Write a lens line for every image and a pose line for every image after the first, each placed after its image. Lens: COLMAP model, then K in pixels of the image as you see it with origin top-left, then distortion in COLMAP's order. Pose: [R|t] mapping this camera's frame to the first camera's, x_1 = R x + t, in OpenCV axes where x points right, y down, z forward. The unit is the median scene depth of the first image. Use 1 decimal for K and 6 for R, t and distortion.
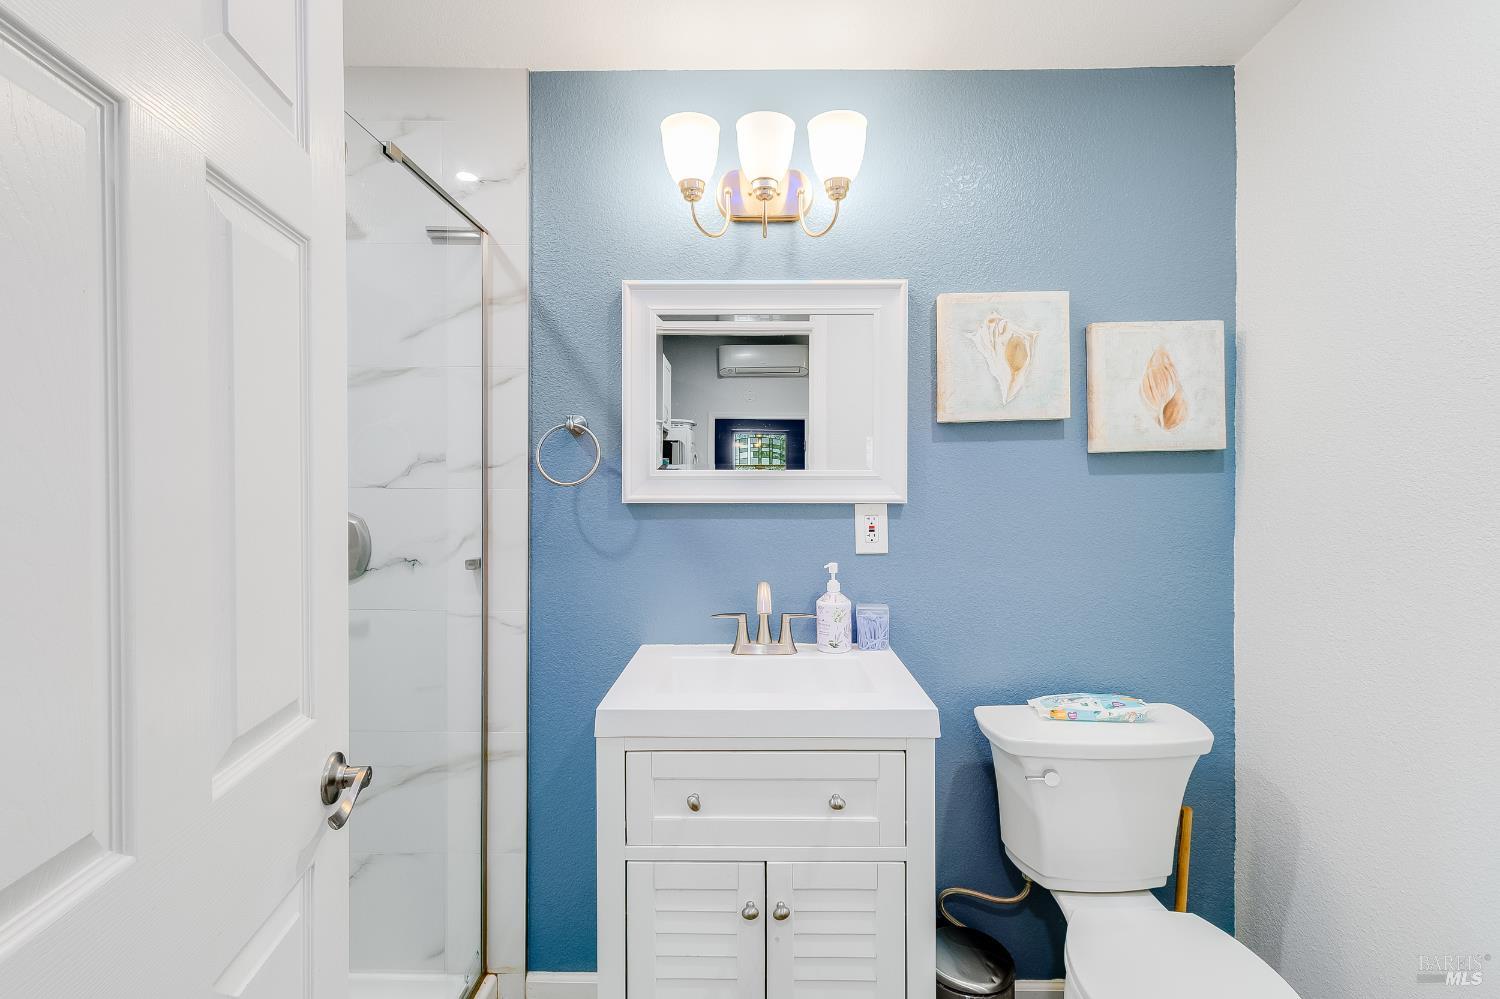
lens RADIAL K [[699.1, 0, 770.5], [0, 699.1, 489.1], [0, 0, 1]] dist [-0.000395, -0.003105]
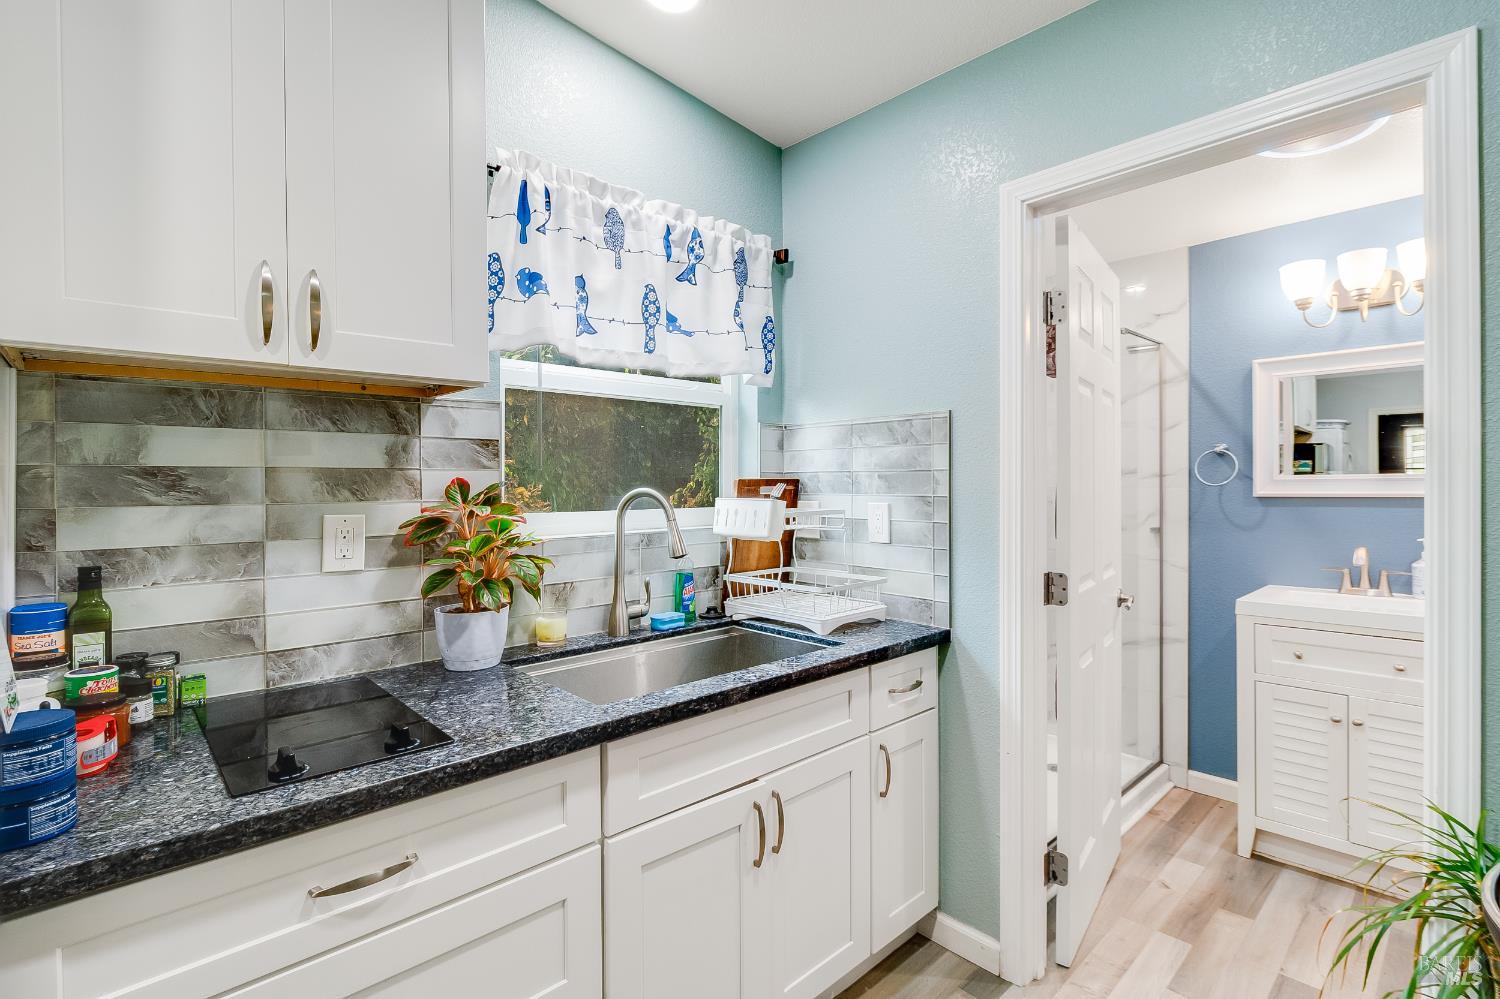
lens RADIAL K [[699.1, 0, 763.8], [0, 699.1, 488.0], [0, 0, 1]] dist [-0.000395, -0.003105]
pose [[0.676525, -0.003827, -0.736410, 0.214383], [-0.001431, 0.999978, -0.006511, 0.012570], [0.736418, 0.005459, 0.676505, -0.942424]]
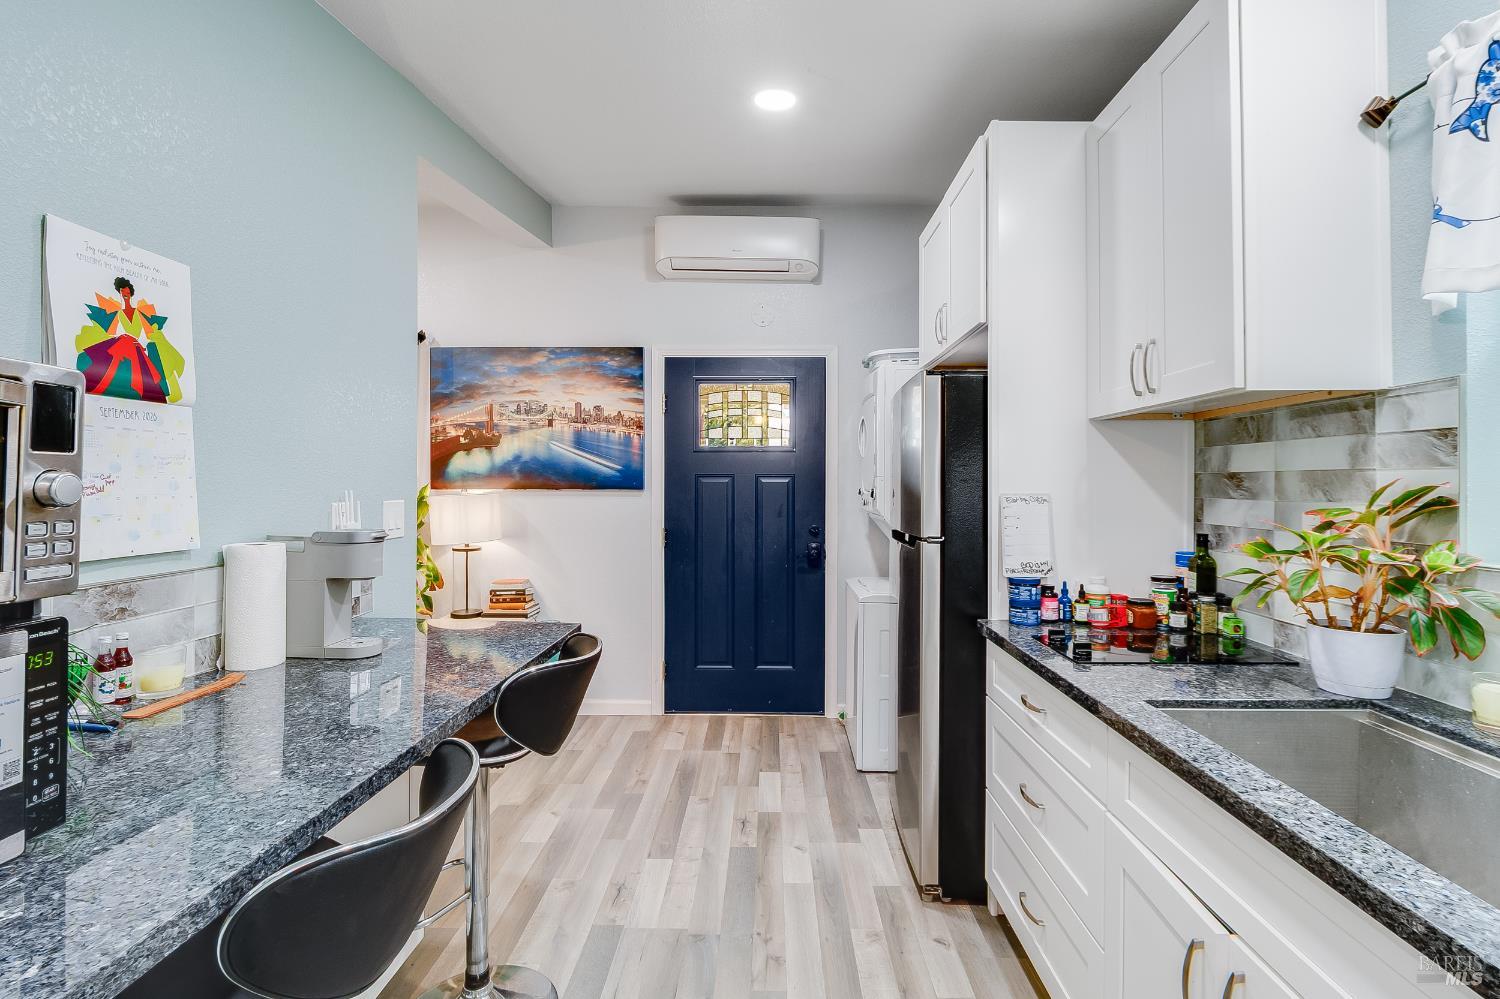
lens RADIAL K [[699.1, 0, 767.8], [0, 699.1, 488.1], [0, 0, 1]] dist [-0.000395, -0.003105]
pose [[-0.999846, -0.006759, 0.016200, -0.056022], [-0.006414, 0.999754, 0.021237, -0.008551], [-0.016340, 0.021129, -0.999643, 0.221748]]
